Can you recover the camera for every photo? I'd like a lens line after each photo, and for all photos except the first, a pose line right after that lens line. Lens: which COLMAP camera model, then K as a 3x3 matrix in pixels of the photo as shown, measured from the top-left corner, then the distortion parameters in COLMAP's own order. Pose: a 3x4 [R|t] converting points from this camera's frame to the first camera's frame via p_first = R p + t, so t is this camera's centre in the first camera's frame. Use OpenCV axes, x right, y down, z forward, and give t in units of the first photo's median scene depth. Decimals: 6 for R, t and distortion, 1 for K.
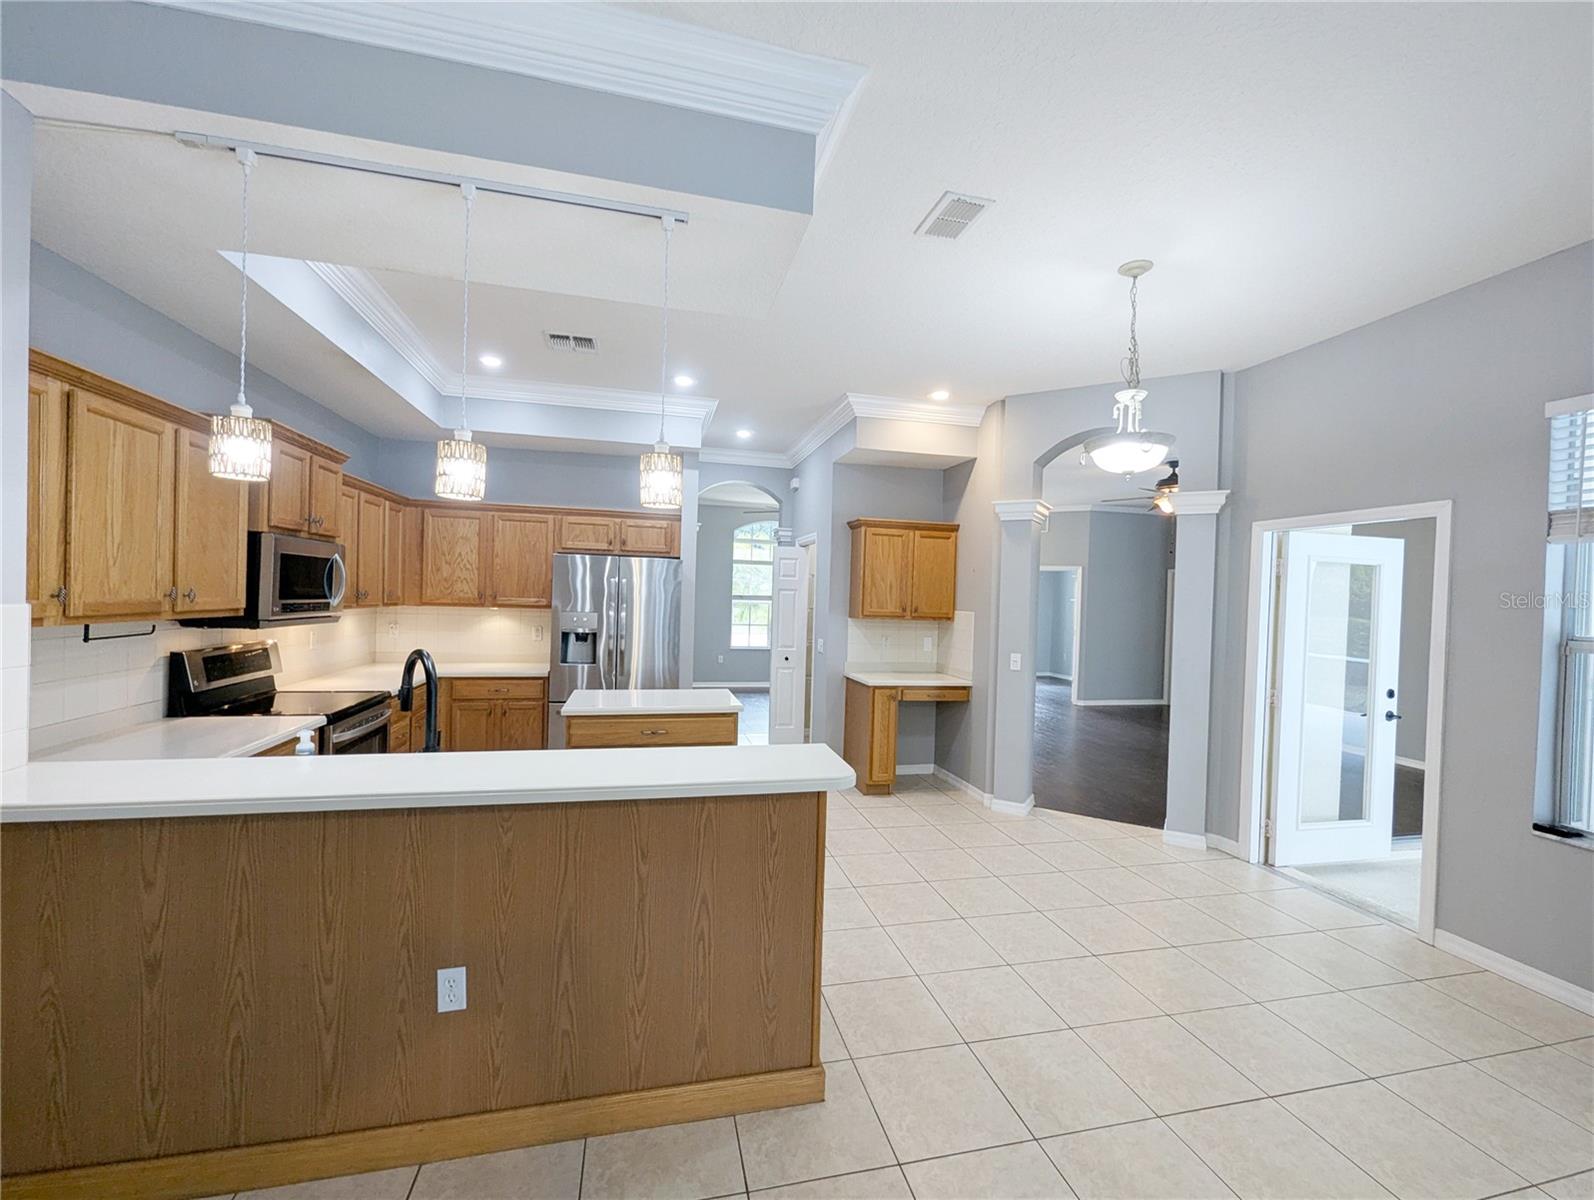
lens RADIAL K [[662.4, 0, 799.0], [0, 662.4, 605.2], [0, 0, 1]] dist [0.000143, -0.000354]
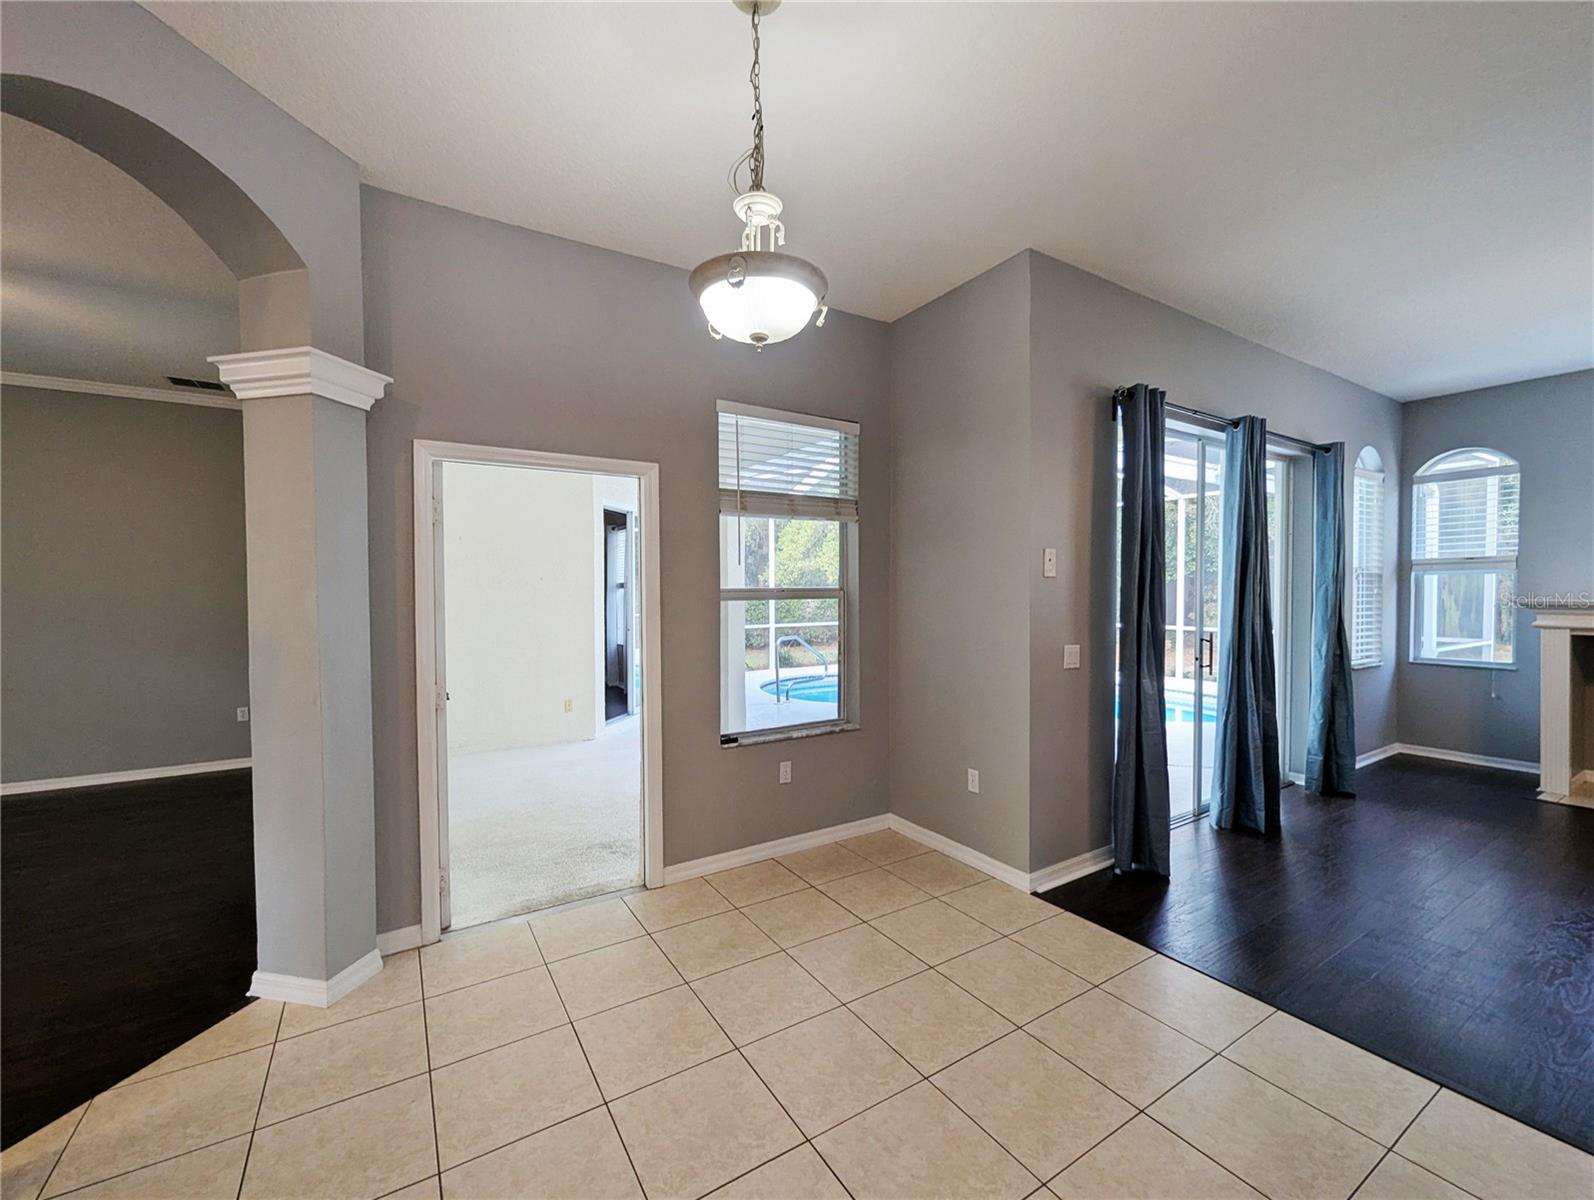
lens RADIAL K [[681.2, 0, 797.0], [0, 681.2, 600.0], [0, 0, 1]] dist [0.000325, 0.000039]
pose [[-0.330403, -0.043907, 0.942818, -0.077038], [0.006421, 0.998790, 0.048763, 0.003720], [-0.943818, 0.022165, -0.329721, 0.753751]]
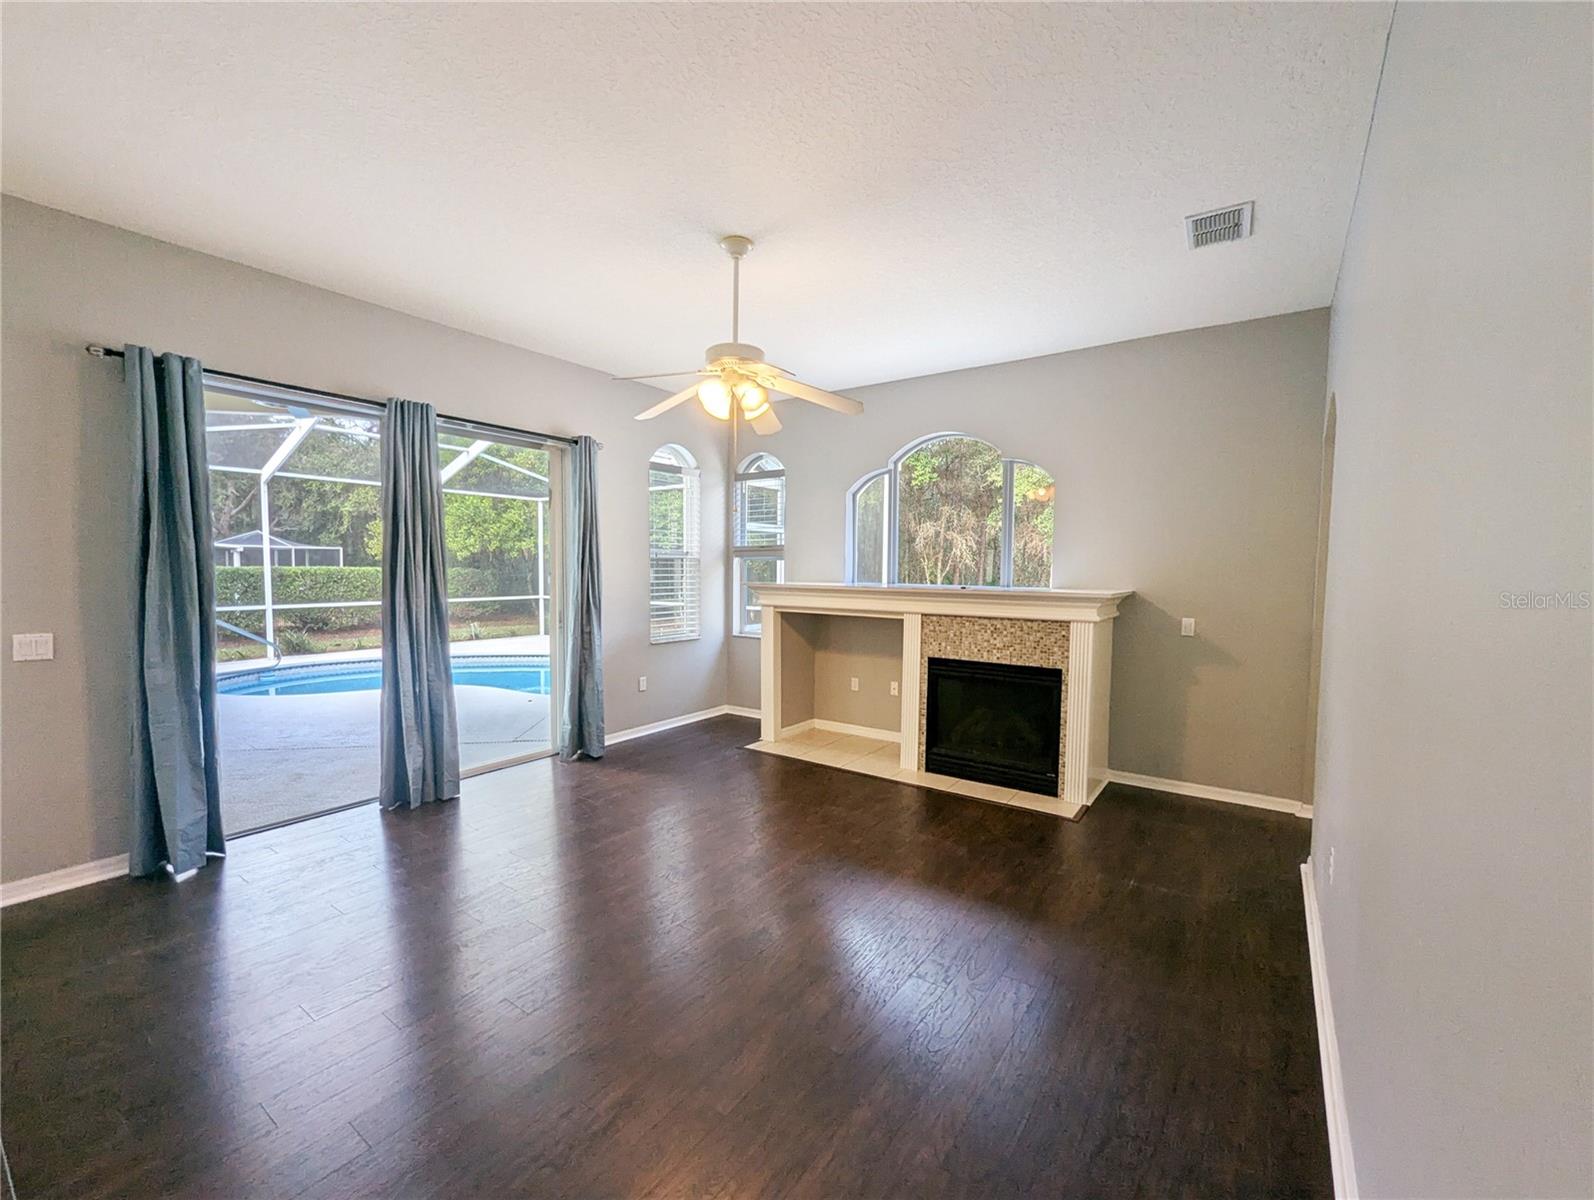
lens RADIAL K [[665.7, 0, 800.2], [0, 665.7, 604.9], [0, 0, 1]] dist [0.004042, 0.000448]
pose [[-0.657438, -0.076409, 0.749624, -0.432000], [-0.020204, 0.996275, 0.083831, -0.001315], [-0.753237, 0.039969, -0.656533, 0.103175]]
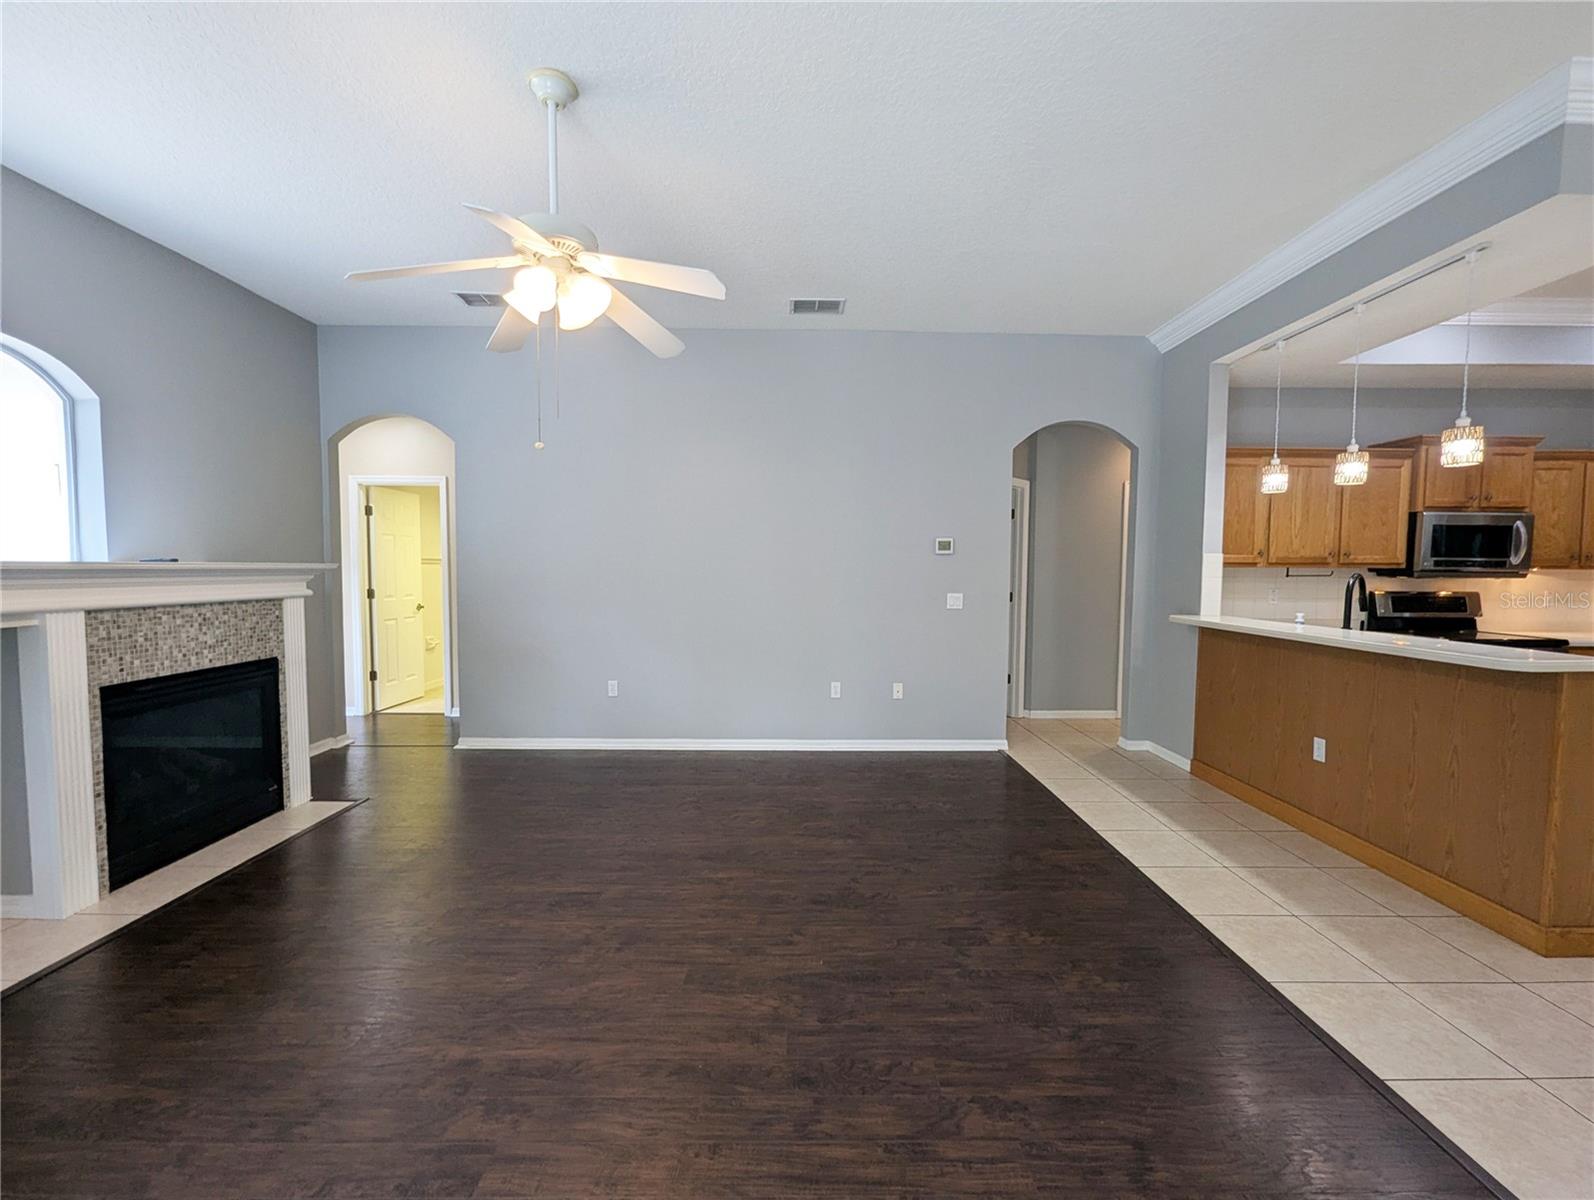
lens RADIAL K [[662.4, 0, 799.0], [0, 662.4, 605.2], [0, 0, 1]] dist [0.000143, -0.000354]
pose [[-0.222998, 0.024318, -0.974516, 0.615944], [-0.026082, 0.999182, 0.030901, 0.057953], [0.974470, 0.032308, -0.222181, -0.012348]]
